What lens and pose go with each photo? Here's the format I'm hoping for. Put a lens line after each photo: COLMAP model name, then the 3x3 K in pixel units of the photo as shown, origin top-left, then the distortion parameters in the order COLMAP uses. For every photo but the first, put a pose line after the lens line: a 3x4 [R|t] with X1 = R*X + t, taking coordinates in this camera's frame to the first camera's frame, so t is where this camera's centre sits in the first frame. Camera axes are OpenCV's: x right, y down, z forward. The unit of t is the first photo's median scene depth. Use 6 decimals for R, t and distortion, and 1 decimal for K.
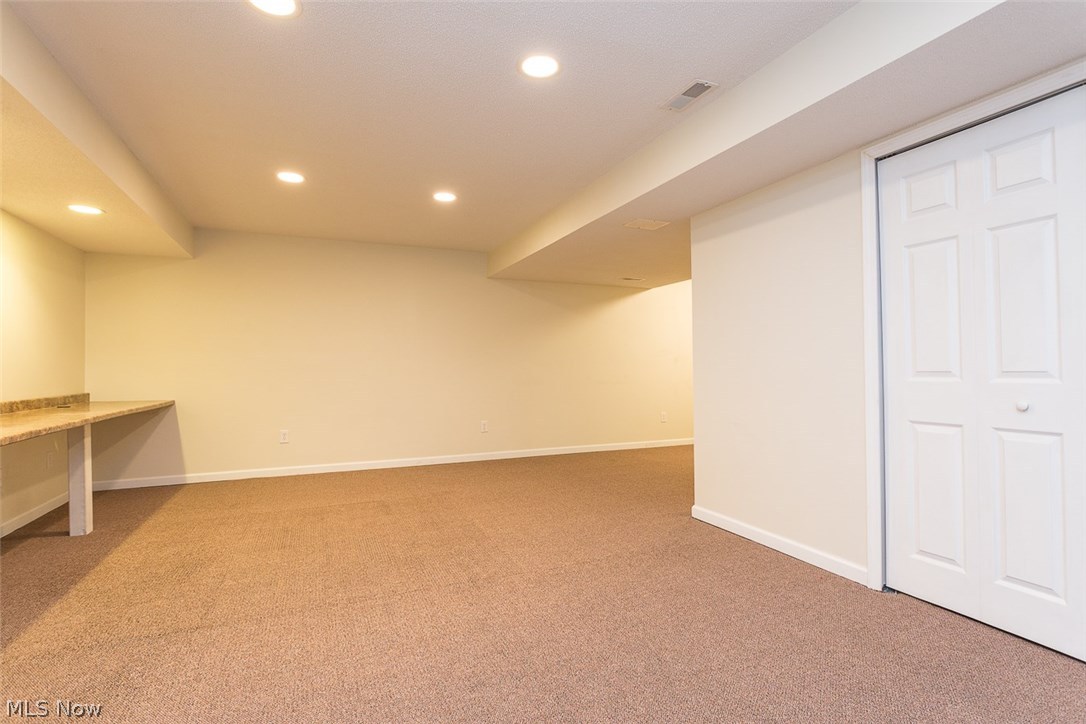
lens RADIAL K [[518.3, 0, 541.4], [0, 518.3, 356.6], [0, 0, 1]] dist [-0.004746, 0.004307]
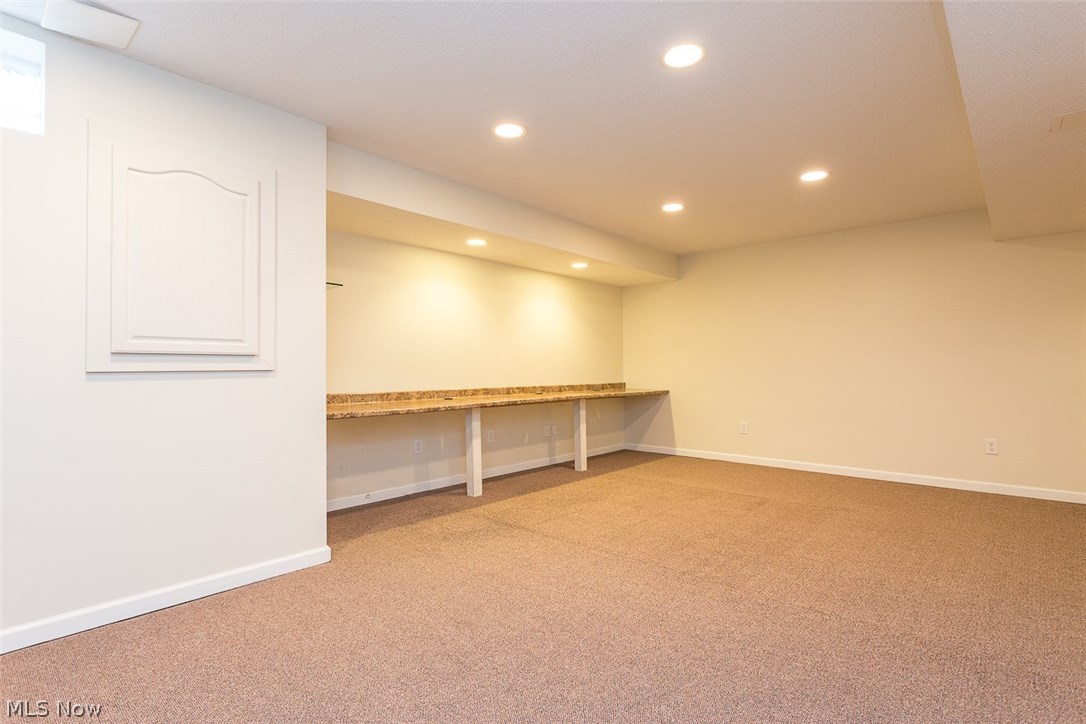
lens RADIAL K [[518.3, 0, 541.4], [0, 518.3, 356.6], [0, 0, 1]] dist [-0.004746, 0.004307]
pose [[0.418718, -0.016591, -0.907965, 0.491481], [0.023024, 0.999706, -0.007650, 0.003463], [0.907824, -0.017702, 0.418977, 0.228448]]
